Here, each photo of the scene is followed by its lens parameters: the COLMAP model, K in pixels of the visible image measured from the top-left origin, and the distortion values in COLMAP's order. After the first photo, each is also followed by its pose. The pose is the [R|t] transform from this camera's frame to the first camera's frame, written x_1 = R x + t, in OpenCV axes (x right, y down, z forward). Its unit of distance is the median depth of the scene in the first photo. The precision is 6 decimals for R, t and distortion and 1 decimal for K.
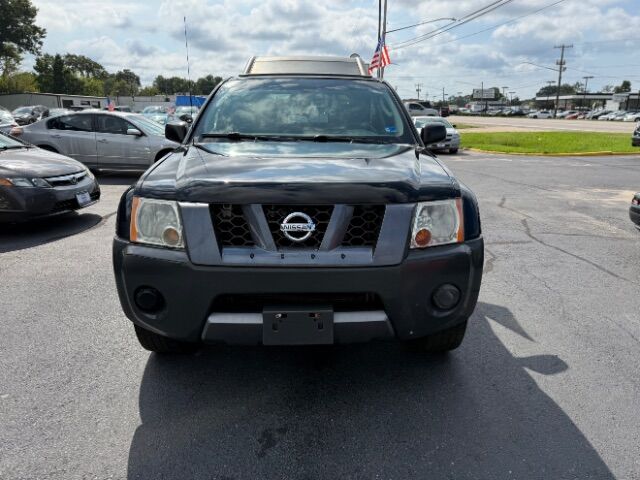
lens RADIAL K [[463.9, 0, 320.0], [0, 463.9, 240.0], [0, 0, 1]] dist [-0.002256, -0.003906]
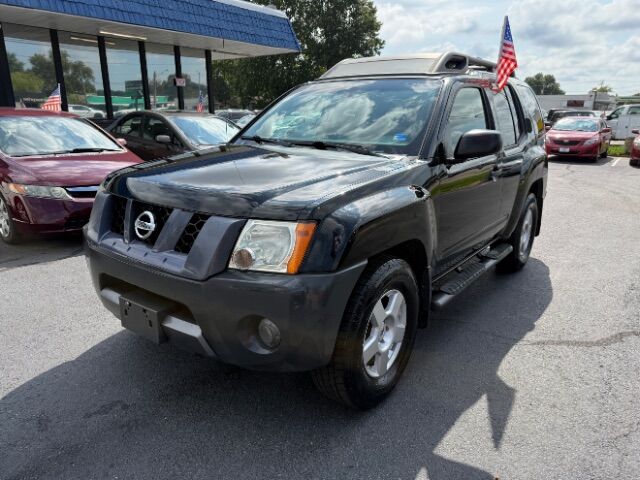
lens RADIAL K [[456.4, 0, 327.5], [0, 456.4, 242.0], [0, 0, 1]] dist [-0.002902, -0.003083]
pose [[0.787244, 0.169552, -0.592874, 0.100583], [-0.165263, 0.984296, 0.062049, -0.013662], [0.594084, 0.049132, 0.802901, 0.046556]]
